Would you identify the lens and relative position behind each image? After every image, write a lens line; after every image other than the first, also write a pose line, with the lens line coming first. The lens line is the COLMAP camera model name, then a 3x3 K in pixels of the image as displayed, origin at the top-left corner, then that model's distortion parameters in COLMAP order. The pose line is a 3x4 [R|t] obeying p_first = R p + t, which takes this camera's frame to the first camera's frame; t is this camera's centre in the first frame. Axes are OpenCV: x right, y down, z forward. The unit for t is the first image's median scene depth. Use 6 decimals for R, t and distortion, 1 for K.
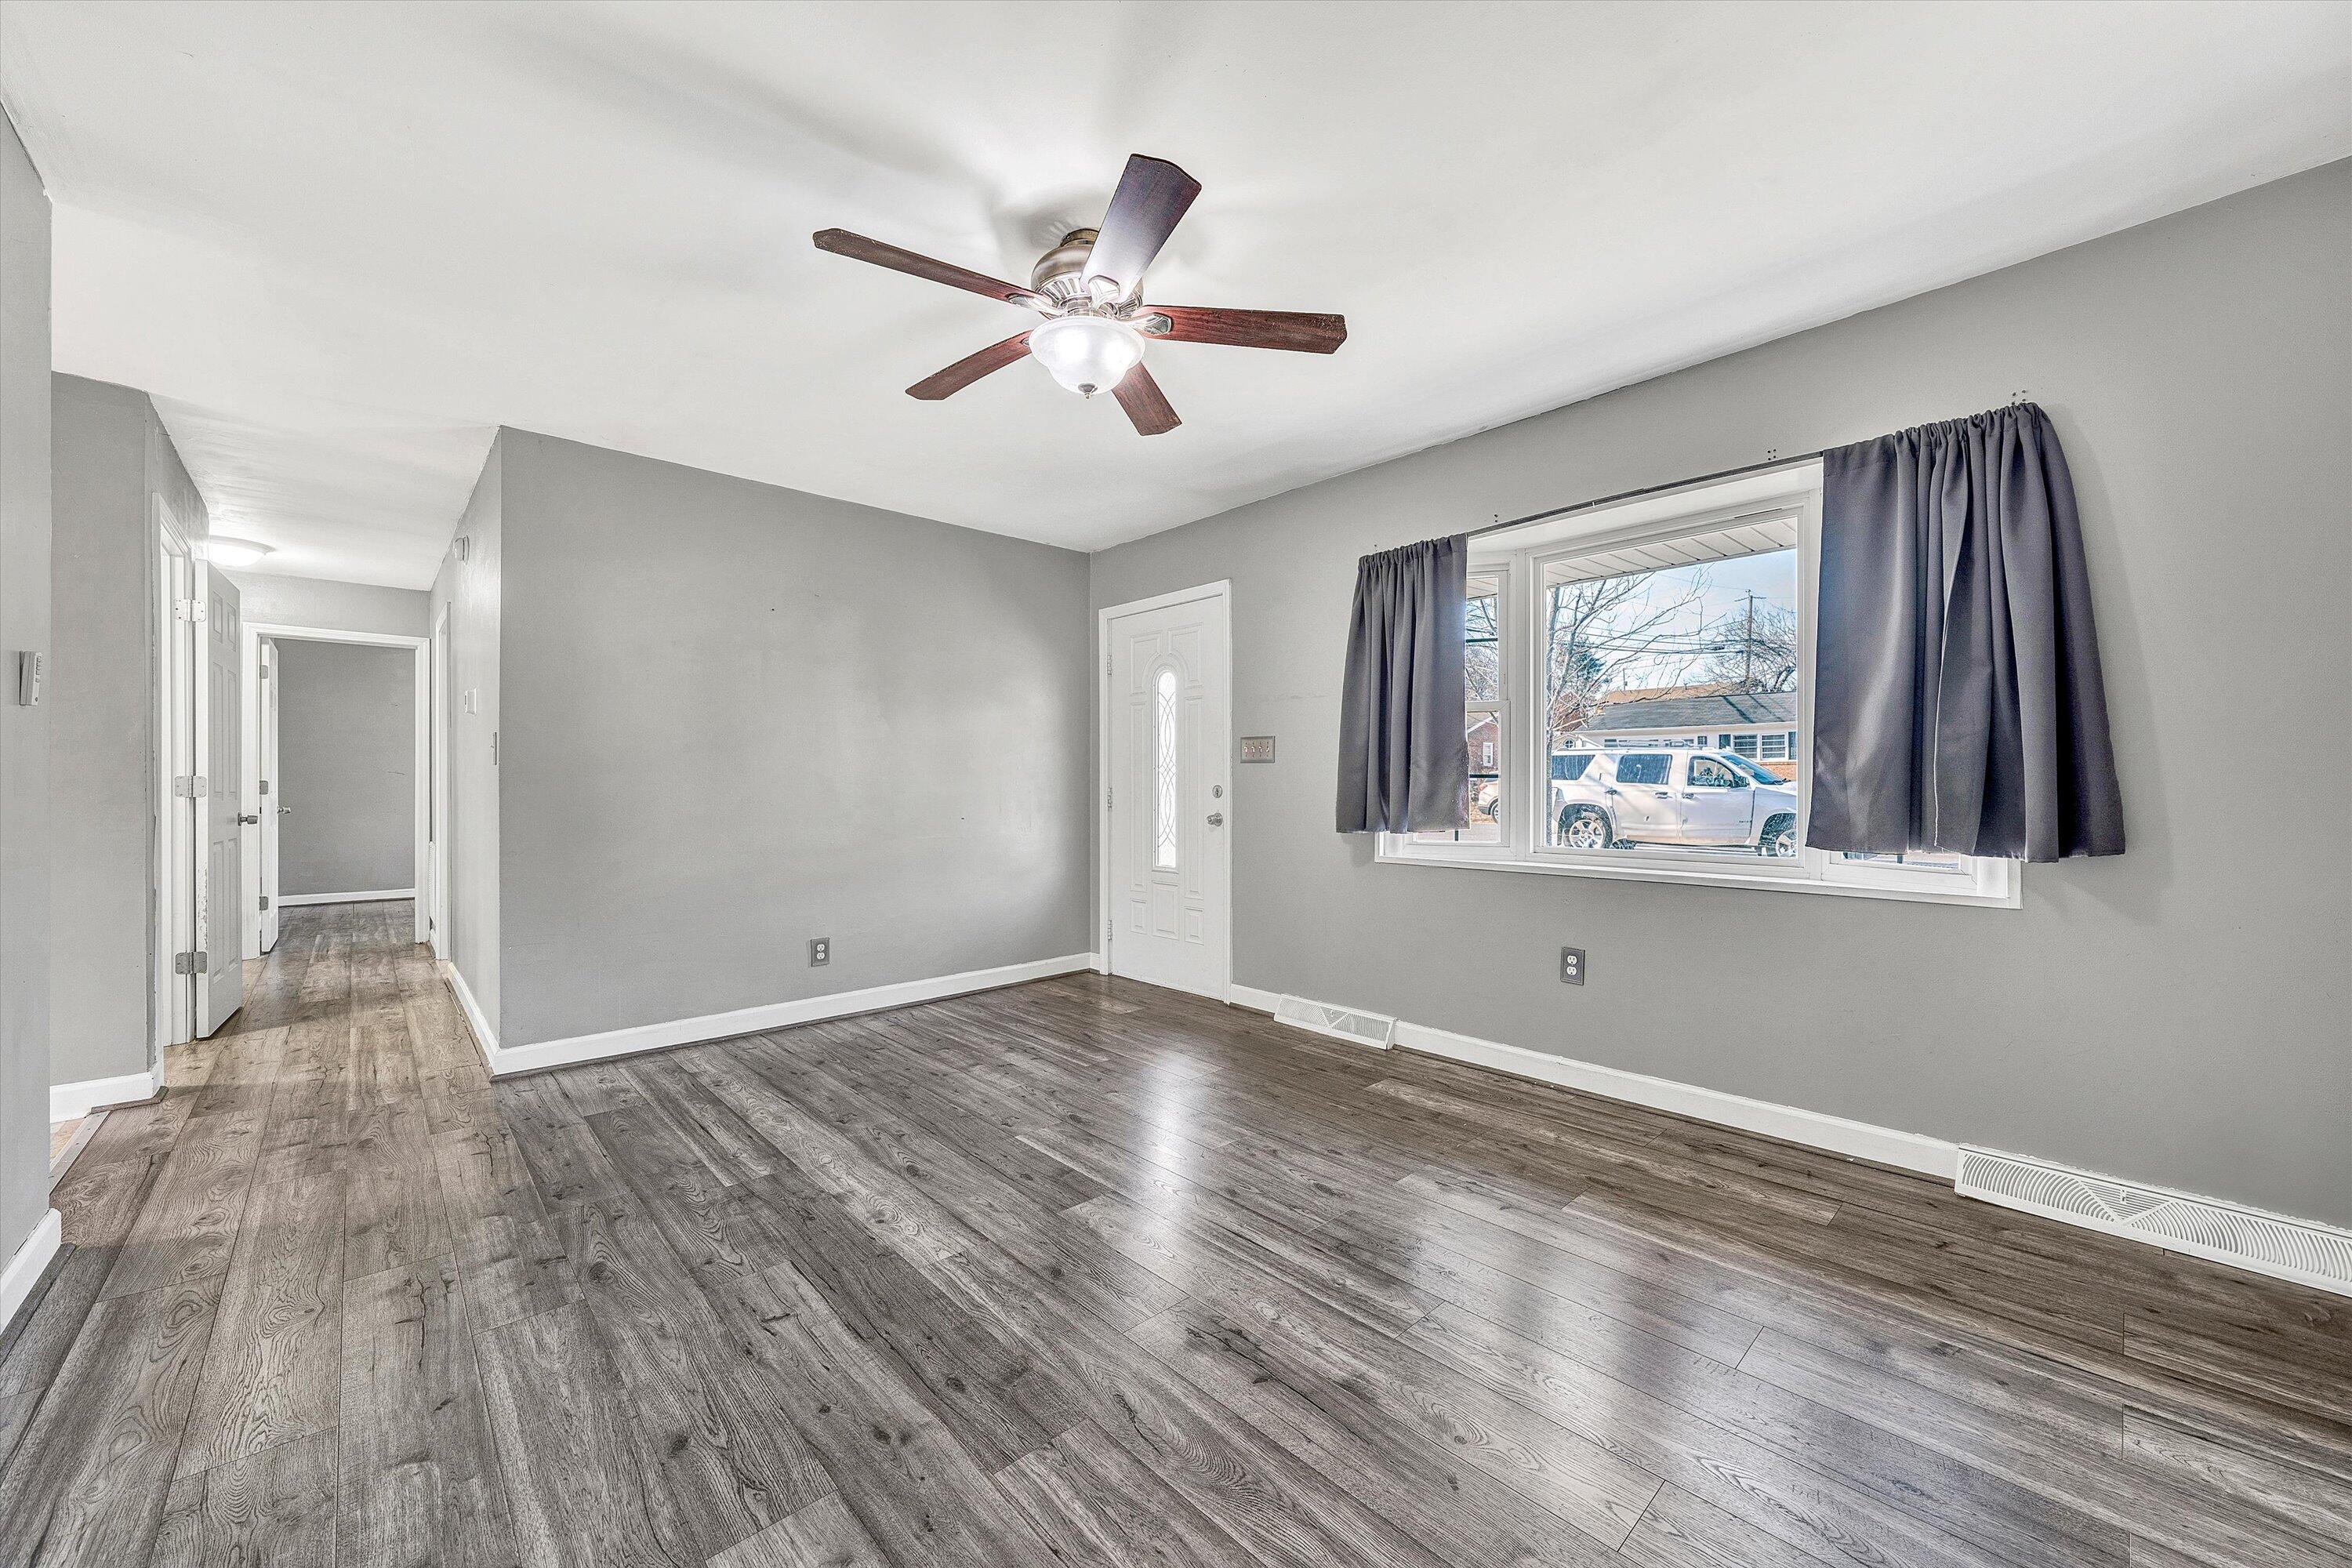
lens RADIAL K [[862.9, 0, 1162.6], [0, 862.9, 784.6], [0, 0, 1]] dist [-0.003166, 0.000579]
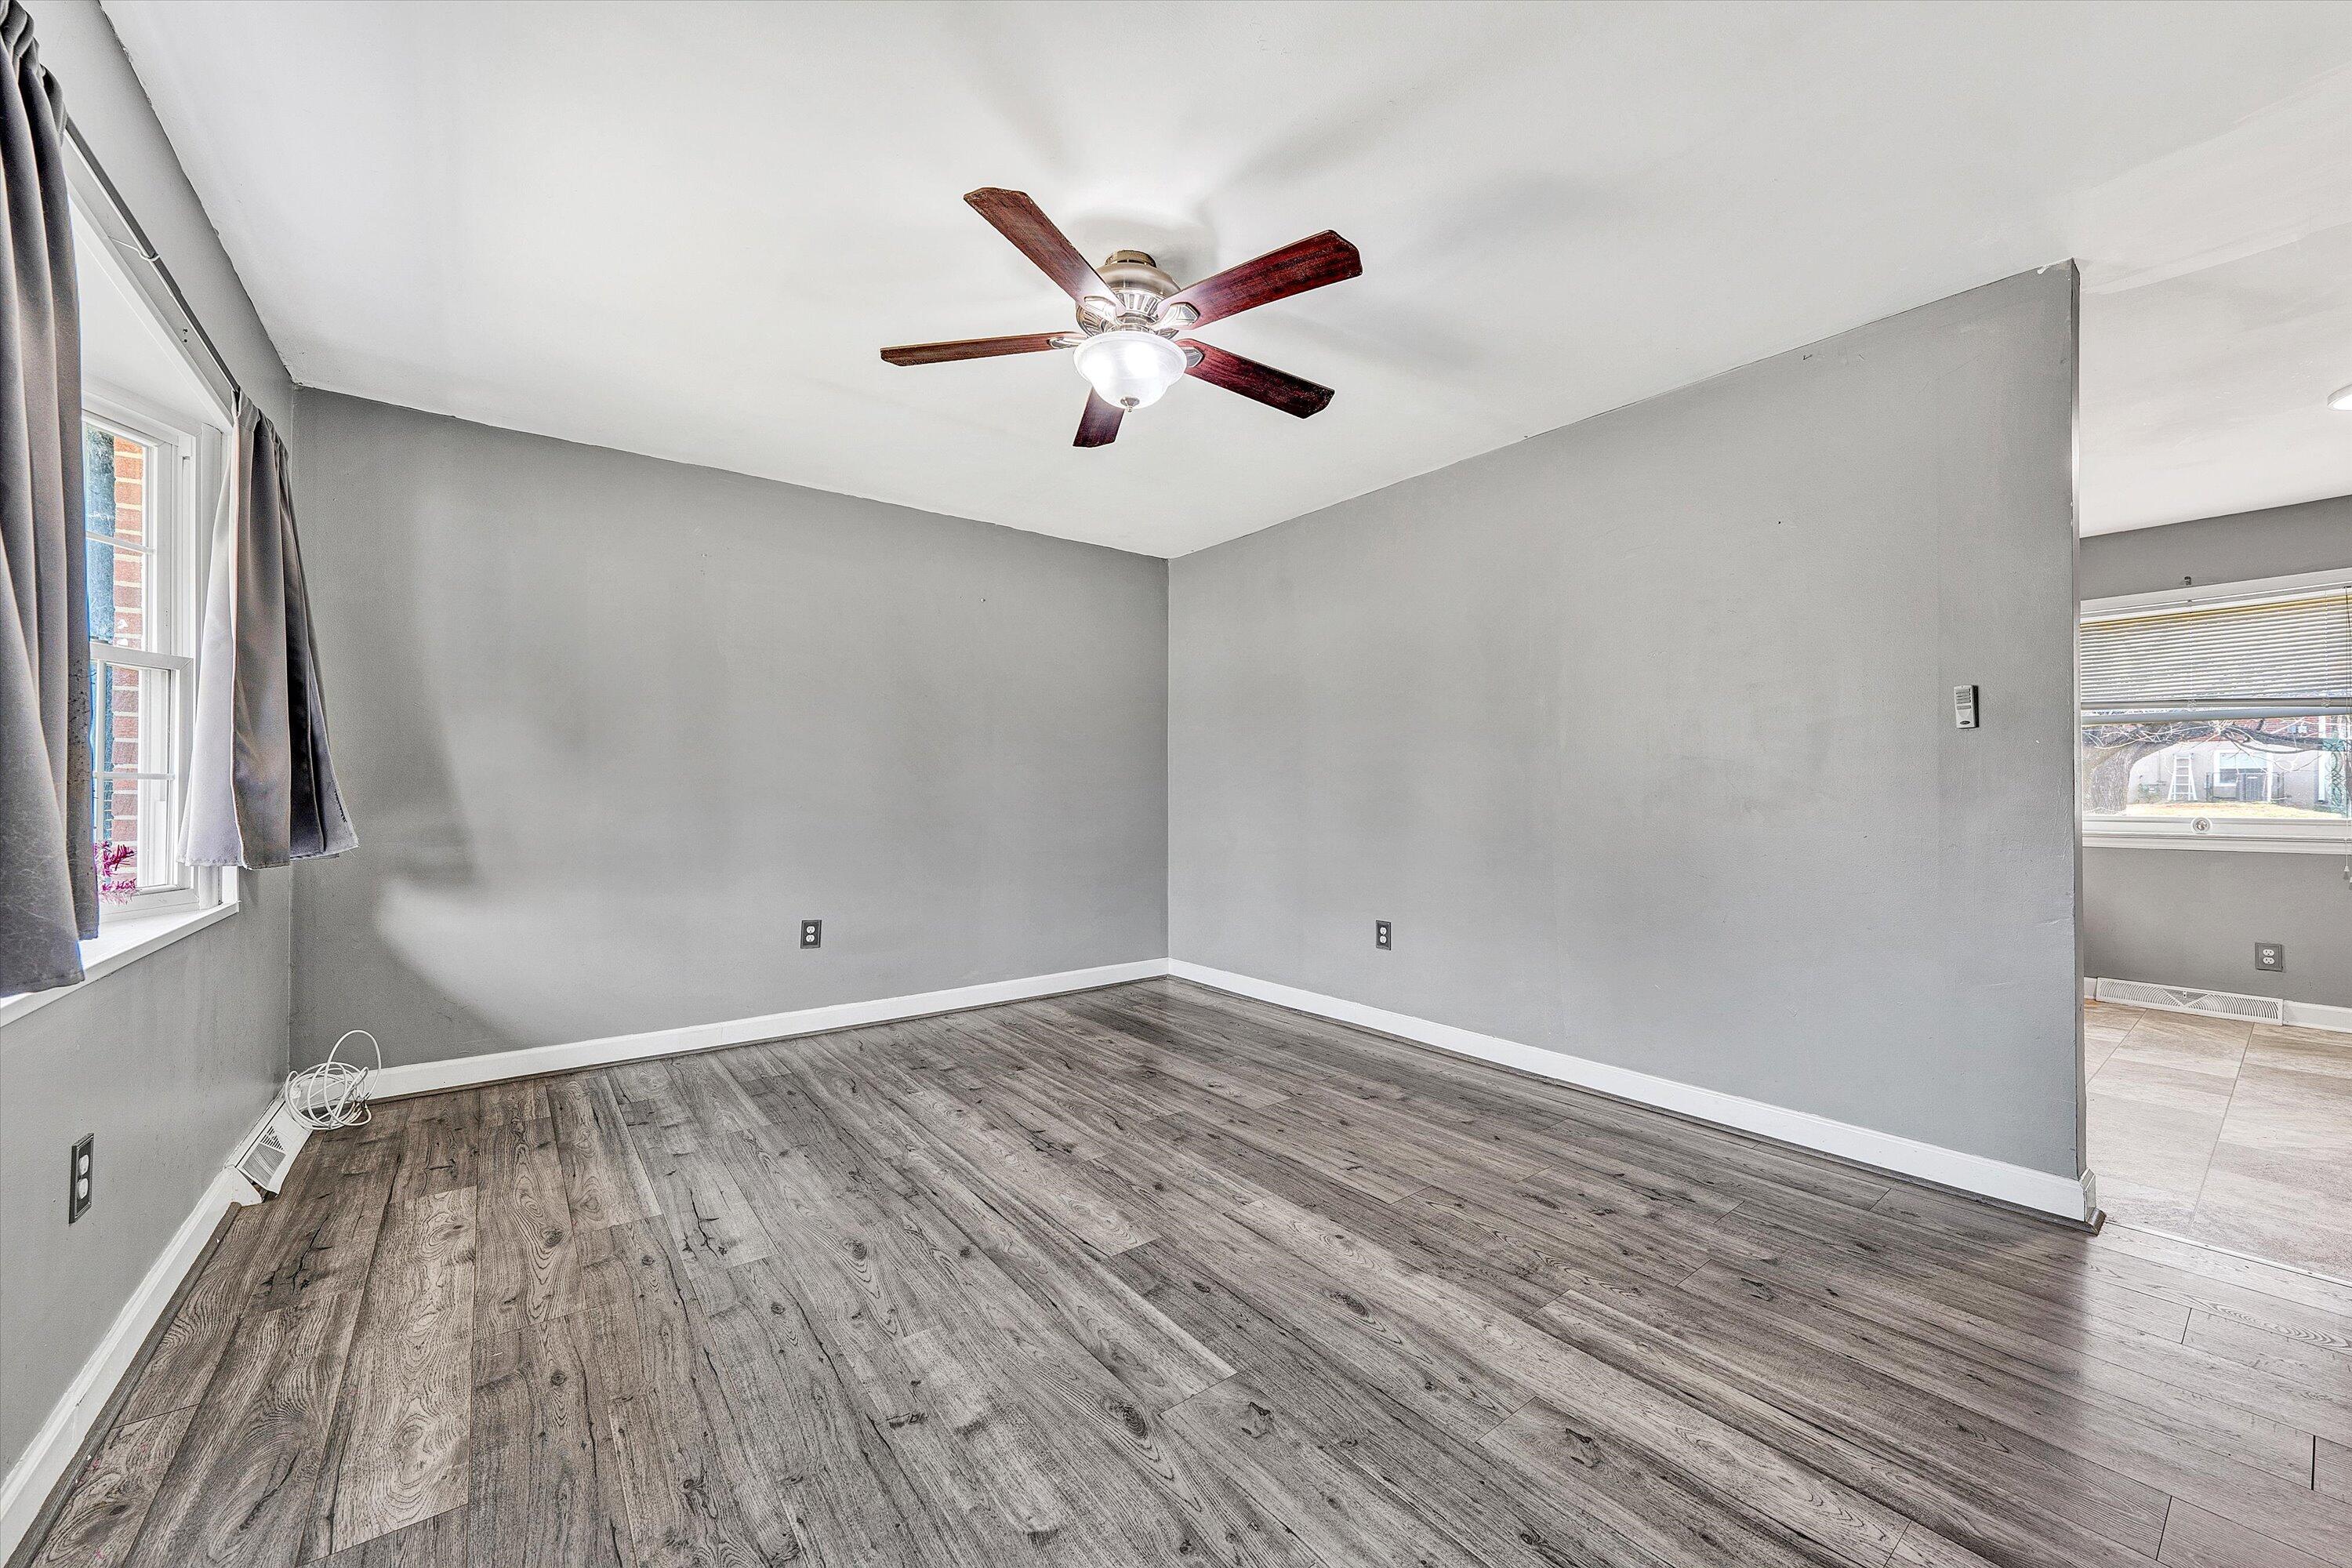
lens RADIAL K [[907.4, 0, 1182.7], [0, 907.4, 785.4], [0, 0, 1]] dist [-0.002120, 0.000107]
pose [[-0.997279, 0.000425, 0.073712, -0.215150], [0.000102, 0.999990, -0.004386, -0.002827], [-0.073713, -0.004366, -0.997270, 1.952705]]
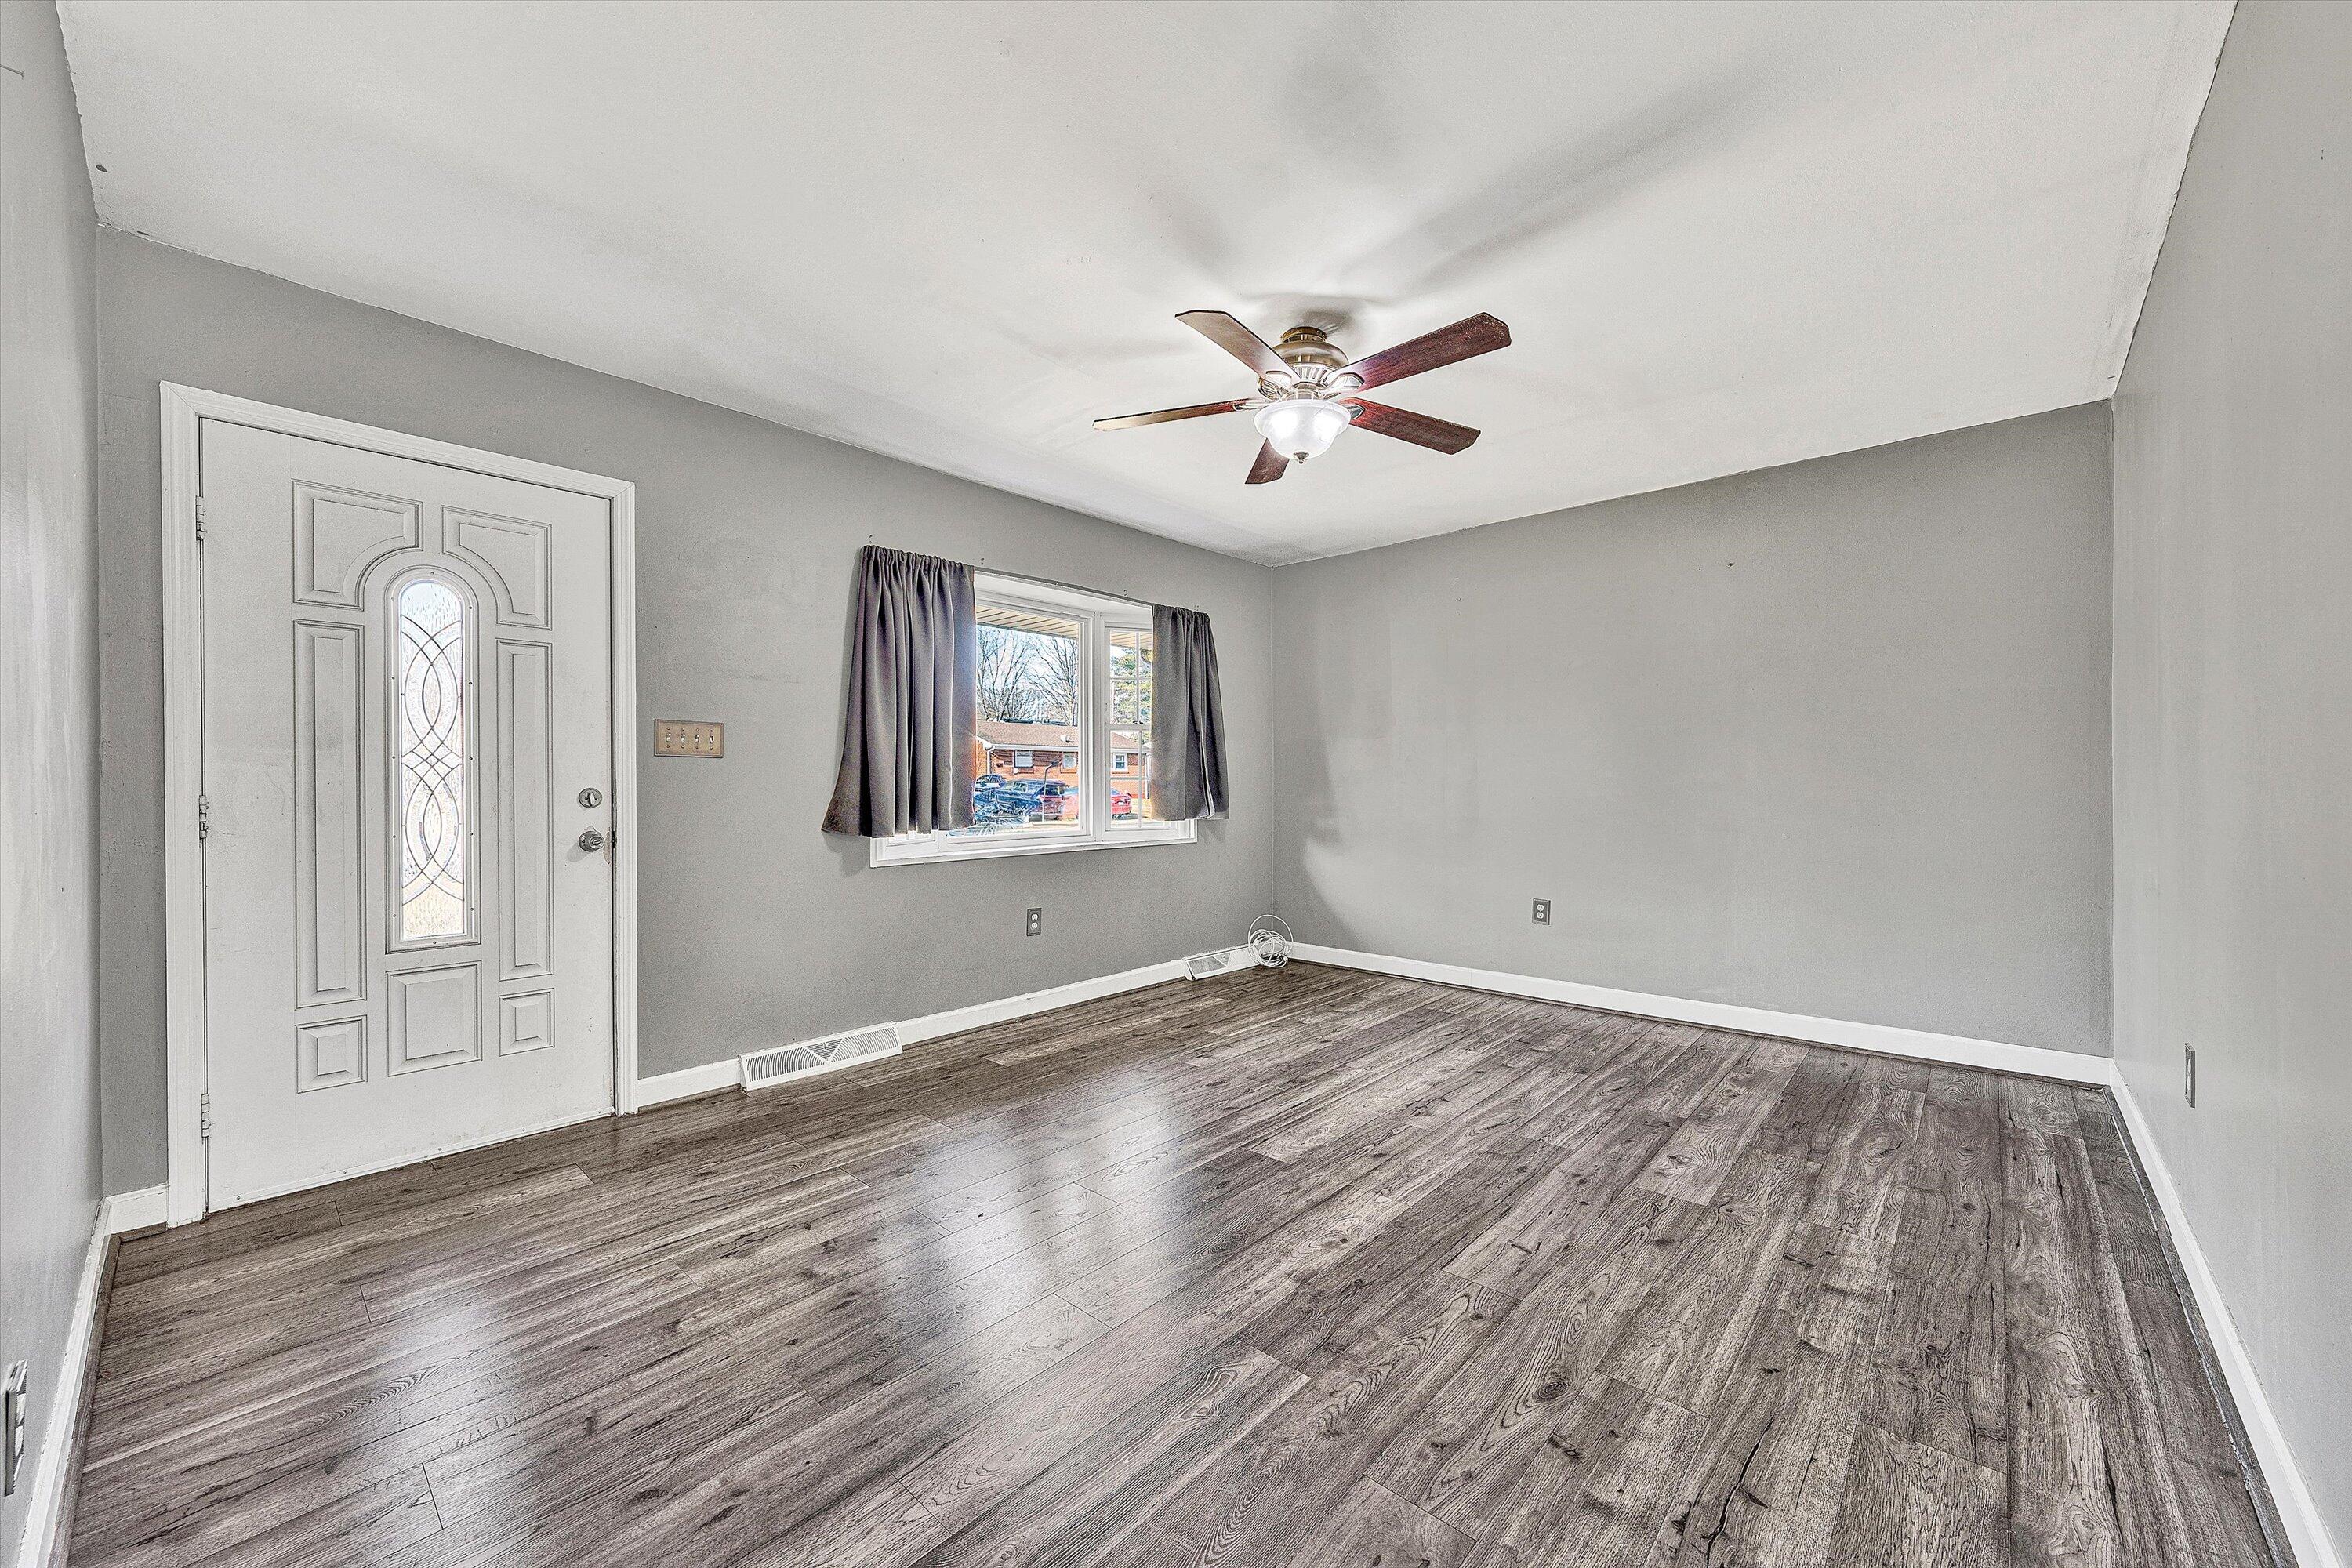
lens RADIAL K [[907.4, 0, 1166.8], [0, 907.4, 781.9], [0, 0, 1]] dist [-0.002120, 0.000107]
pose [[-0.072962, 0.002755, 0.997331, -1.259628], [0.003741, 0.999990, -0.002489, -0.001325], [-0.997328, 0.003549, -0.072972, 1.210676]]
